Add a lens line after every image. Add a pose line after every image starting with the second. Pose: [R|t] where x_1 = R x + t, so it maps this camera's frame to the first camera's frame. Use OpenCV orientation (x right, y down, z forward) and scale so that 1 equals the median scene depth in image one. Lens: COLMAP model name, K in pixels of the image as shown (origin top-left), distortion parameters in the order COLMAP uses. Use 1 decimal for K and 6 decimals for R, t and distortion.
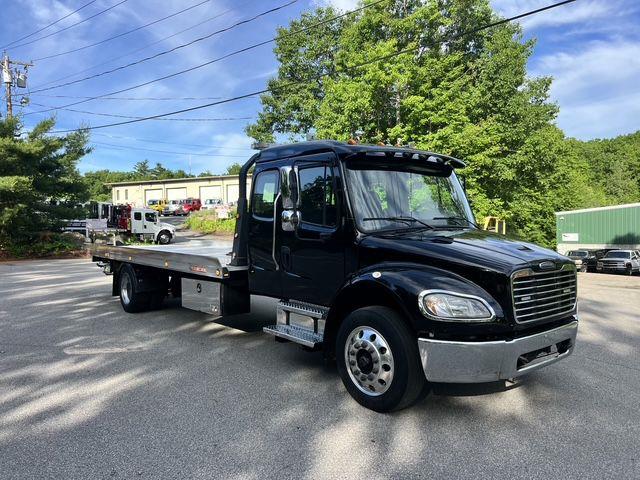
lens RADIAL K [[489.0, 0, 318.0], [0, 489.0, 237.0], [0, 0, 1]] dist [0.025253, -0.000182]
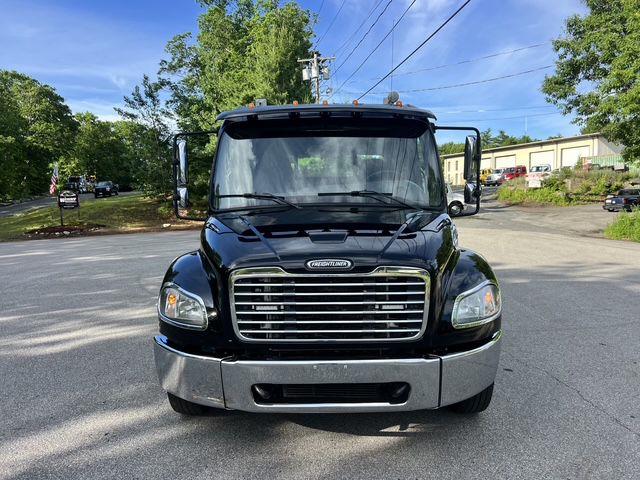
lens RADIAL K [[489.0, 0, 318.0], [0, 489.0, 237.0], [0, 0, 1]] dist [0.025253, -0.000182]
pose [[0.758918, 0.046506, -0.649523, 0.167282], [-0.006496, 0.997938, 0.063863, -0.004378], [0.651154, -0.044247, 0.757655, 0.092043]]
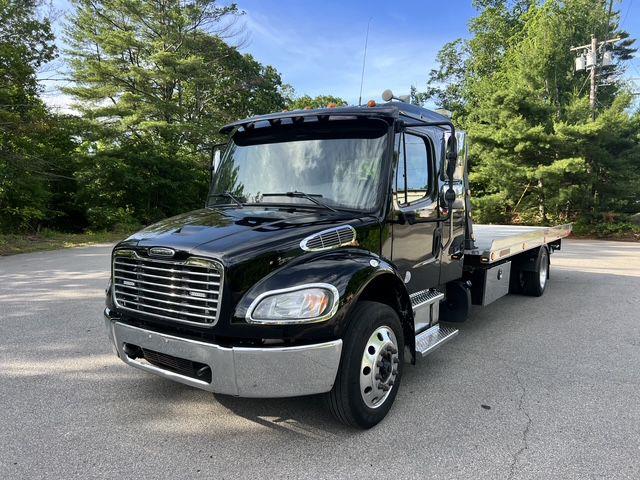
lens RADIAL K [[489.0, 0, 318.0], [0, 489.0, 237.0], [0, 0, 1]] dist [0.025253, -0.000182]
pose [[0.262520, 0.070100, -0.962377, 0.243887], [-0.033188, 0.997423, 0.063600, -0.004841], [0.964356, 0.015244, 0.264170, 0.194910]]
